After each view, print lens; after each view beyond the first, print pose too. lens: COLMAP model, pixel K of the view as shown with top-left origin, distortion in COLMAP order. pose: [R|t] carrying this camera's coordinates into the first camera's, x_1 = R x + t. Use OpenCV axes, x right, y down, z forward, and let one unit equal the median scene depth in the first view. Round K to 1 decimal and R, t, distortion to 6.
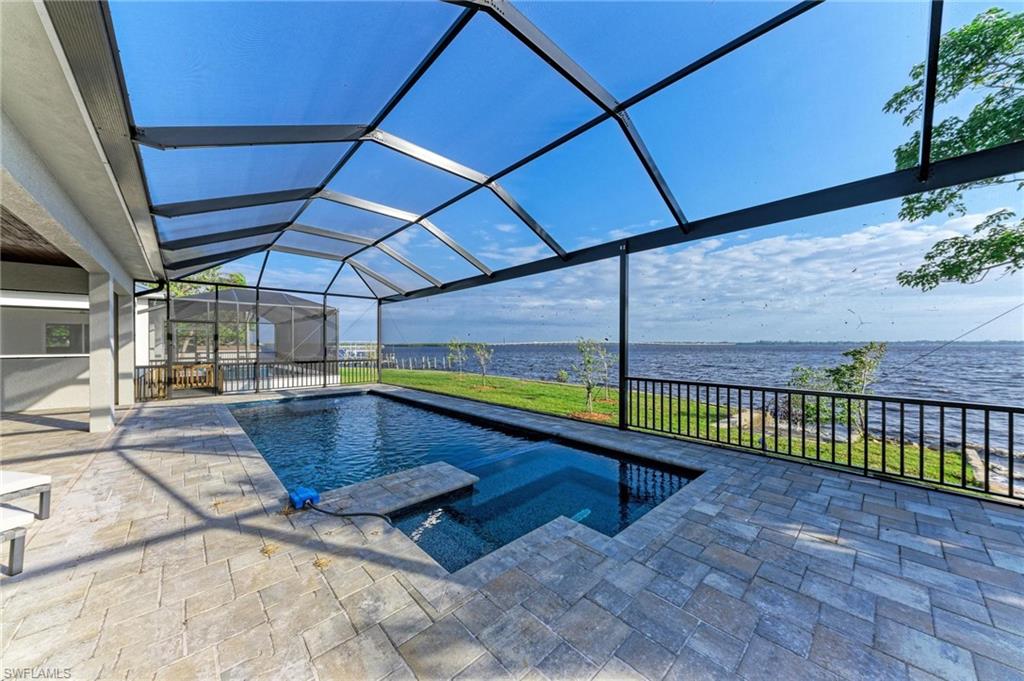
lens RADIAL K [[348.6, 0, 511.6], [0, 348.6, 345.9], [0, 0, 1]] dist [0.002878, 0.000033]
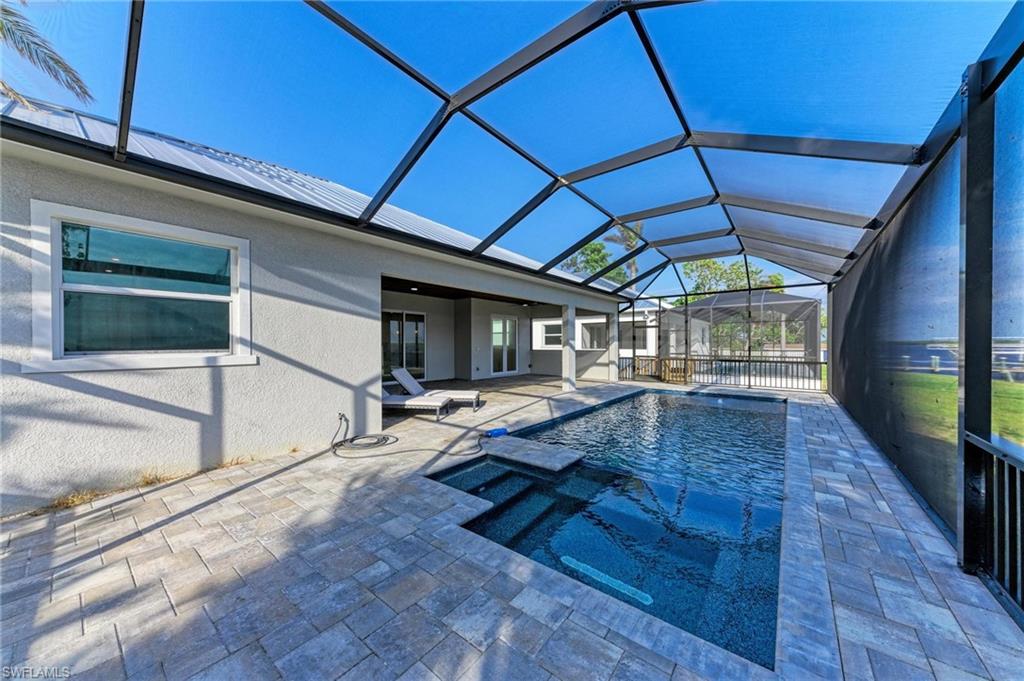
lens RADIAL K [[348.6, 0, 514.7], [0, 348.6, 344.0], [0, 0, 1]] dist [0.002878, 0.000033]
pose [[0.146052, 0.000958, -0.989277, 0.337486], [-0.000360, 1.000000, 0.000915, -0.002935], [0.989277, 0.000222, 0.146052, 0.251038]]
